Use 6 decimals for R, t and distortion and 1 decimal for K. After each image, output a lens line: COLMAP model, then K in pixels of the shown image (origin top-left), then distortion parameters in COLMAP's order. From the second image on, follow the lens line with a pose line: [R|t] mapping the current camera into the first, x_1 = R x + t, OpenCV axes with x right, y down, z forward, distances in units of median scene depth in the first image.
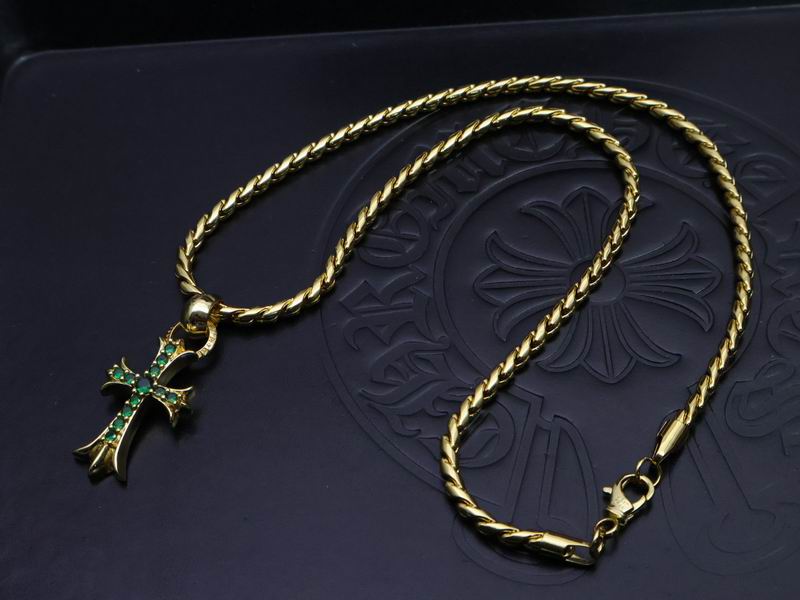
lens RADIAL K [[1607.2, 0, 387.3], [0, 1607.2, 340.3], [0, 0, 1]] dist [0.038415, 0.000000]
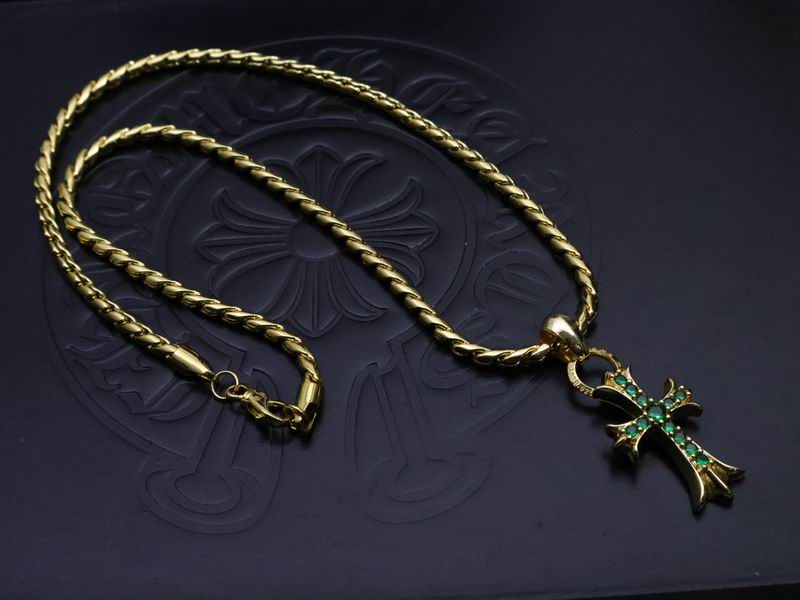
lens RADIAL K [[1607.2, 0, 406.7], [0, 1607.2, 326.9], [0, 0, 1]] dist [0.038415, 0.000000]
pose [[0.998702, -0.007511, -0.050370, 0.237822], [0.007905, 0.999940, 0.007614, 0.012196], [0.050309, -0.008003, 0.998702, -0.008419]]
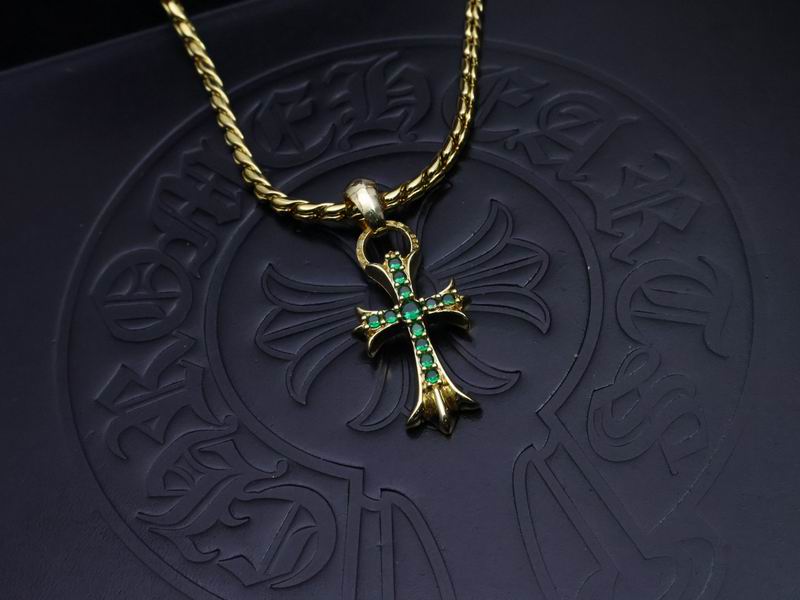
lens RADIAL K [[1316.7, 0, 401.1], [0, 1316.7, 305.7], [0, 0, 1]] dist [0.035081, 0.000000]
pose [[0.971516, -0.234147, 0.036483, 0.104917], [0.231811, 0.970982, 0.058799, -0.072776], [-0.049192, -0.048667, 0.997603, 0.336839]]
